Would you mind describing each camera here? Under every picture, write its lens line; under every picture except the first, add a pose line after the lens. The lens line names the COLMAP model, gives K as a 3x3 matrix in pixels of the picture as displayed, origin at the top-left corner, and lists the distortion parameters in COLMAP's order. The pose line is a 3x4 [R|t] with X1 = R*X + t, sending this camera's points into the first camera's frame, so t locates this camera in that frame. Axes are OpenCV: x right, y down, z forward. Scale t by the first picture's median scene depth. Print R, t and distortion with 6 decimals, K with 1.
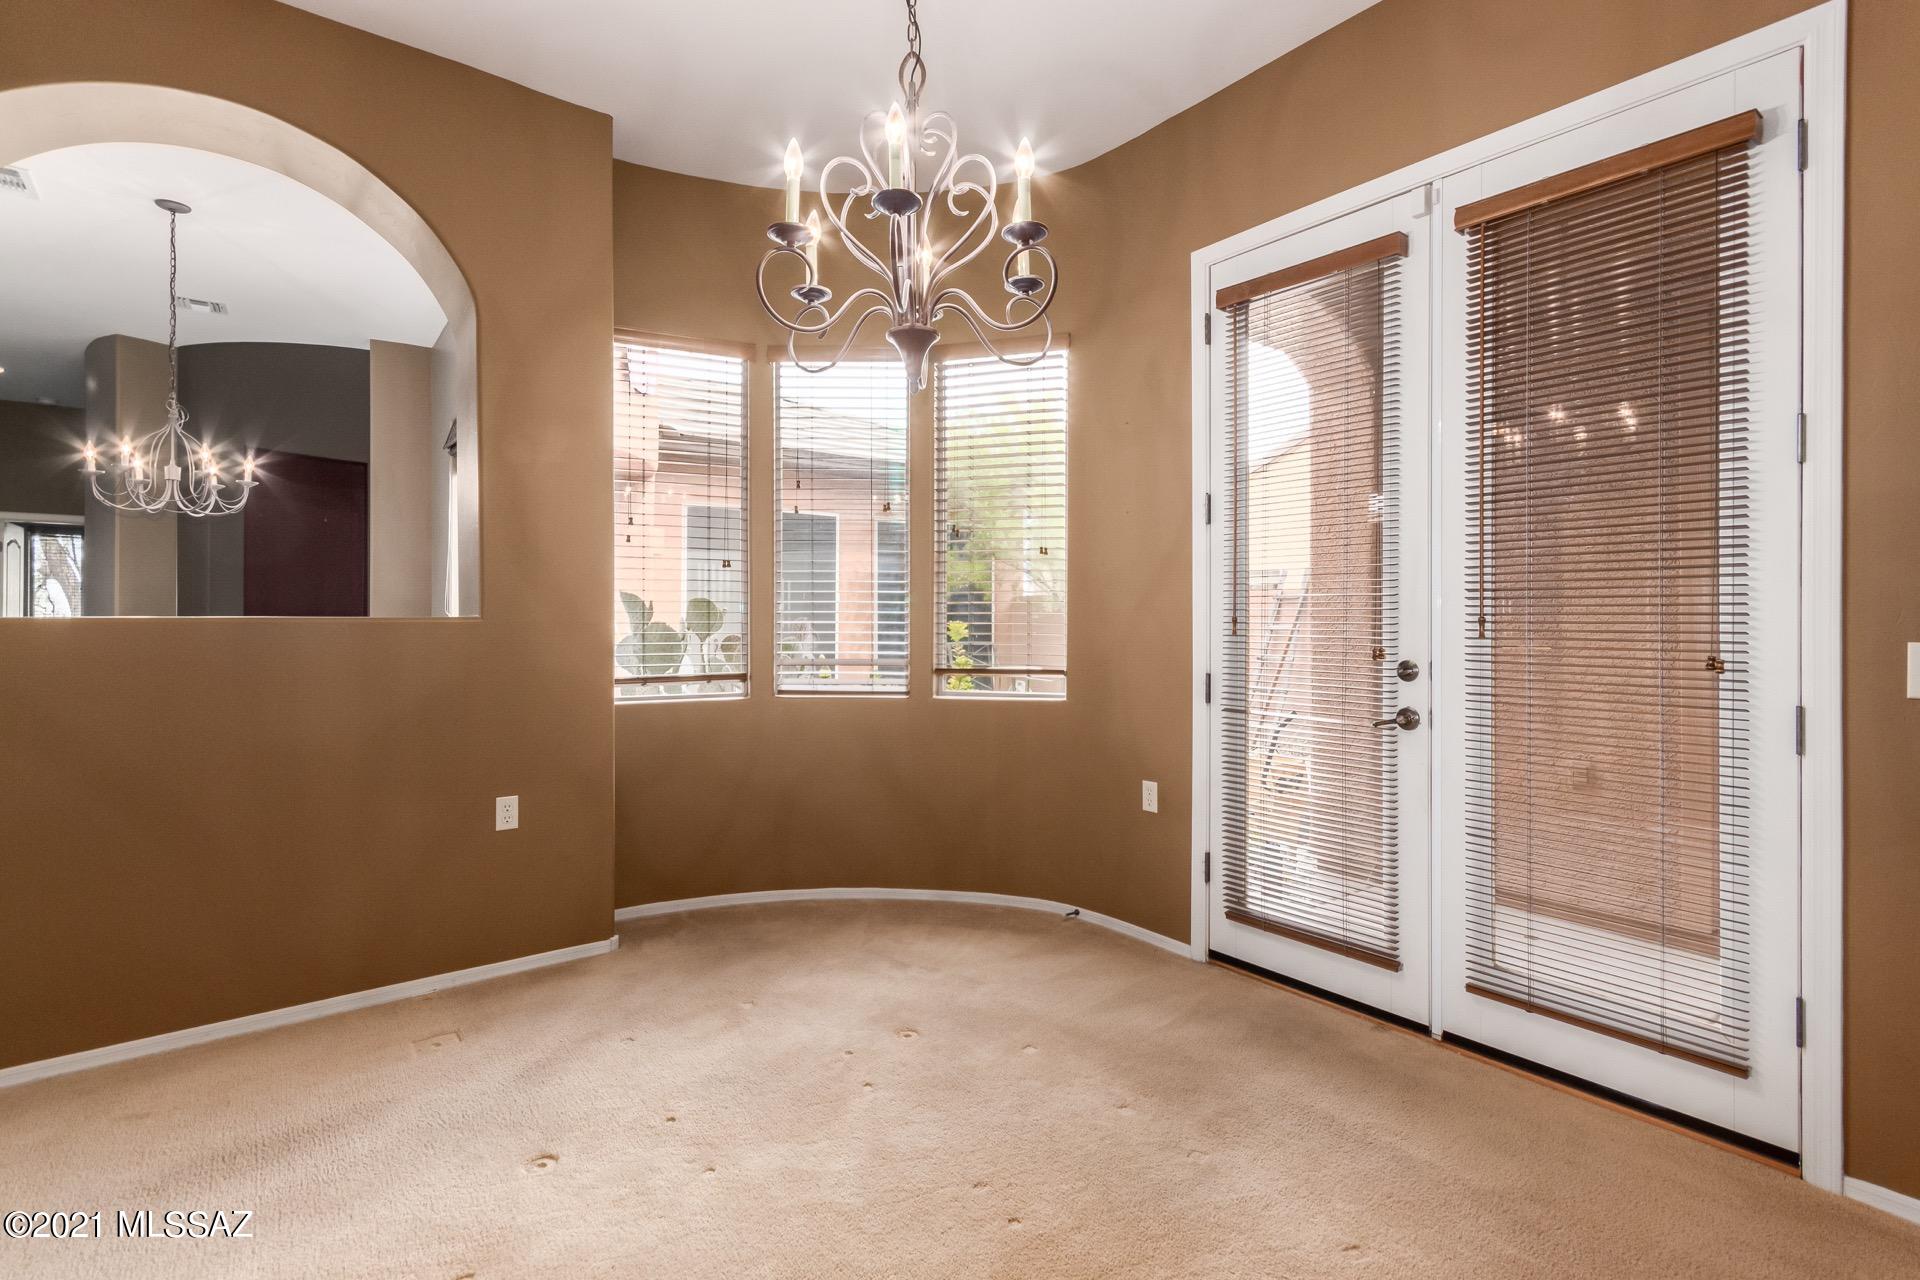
lens RADIAL K [[892.7, 0, 966.6], [0, 892.7, 626.5], [0, 0, 1]] dist [0.001980, 0.000317]
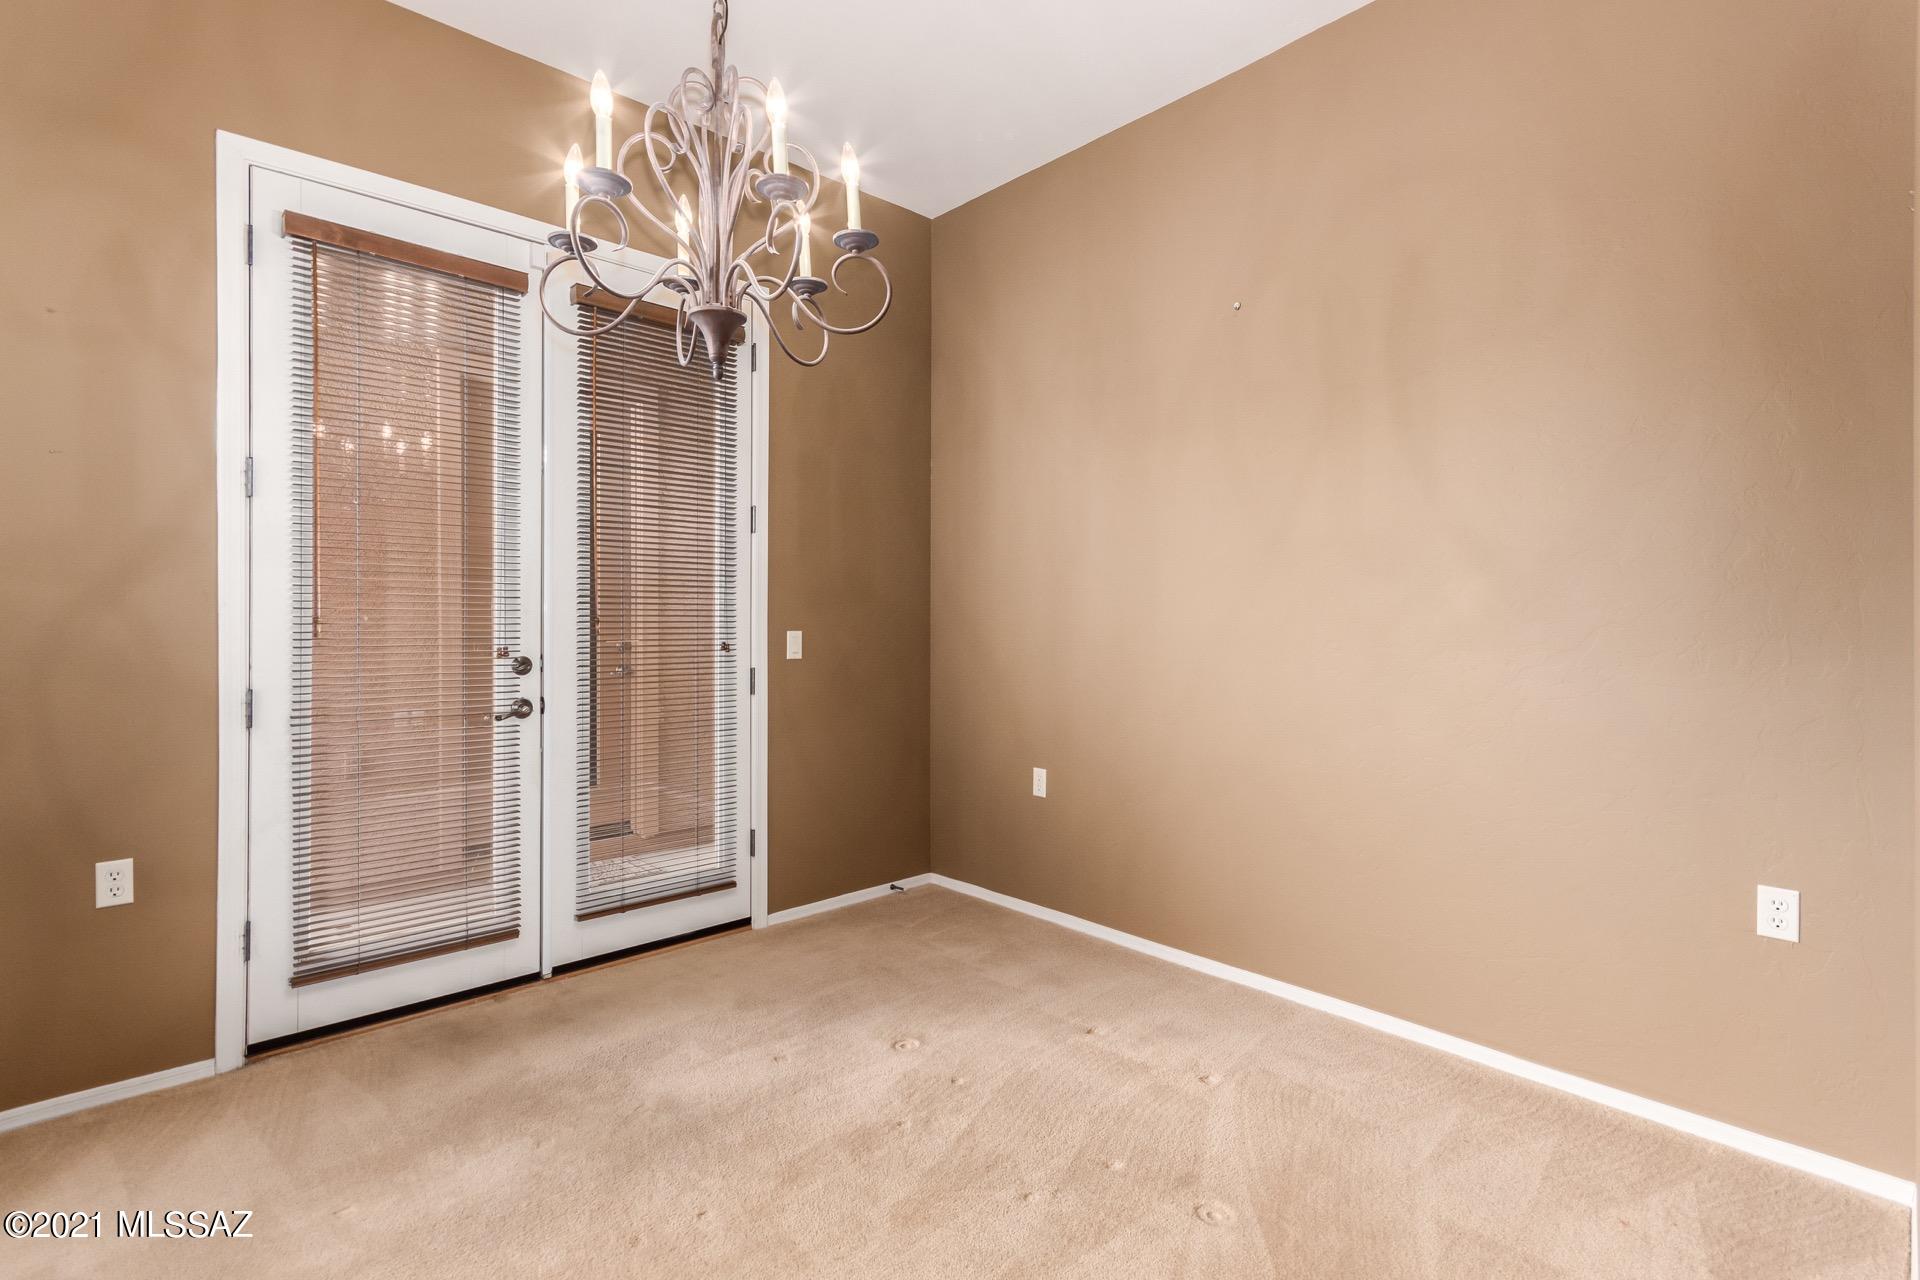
lens RADIAL K [[892.7, 0, 964.8], [0, 892.7, 625.3], [0, 0, 1]] dist [0.001980, 0.000317]
pose [[-0.084937, -0.006930, 0.996362, -0.666398], [0.006156, 0.999953, 0.007480, -0.006200], [-0.996367, 0.006769, -0.084890, 0.535967]]
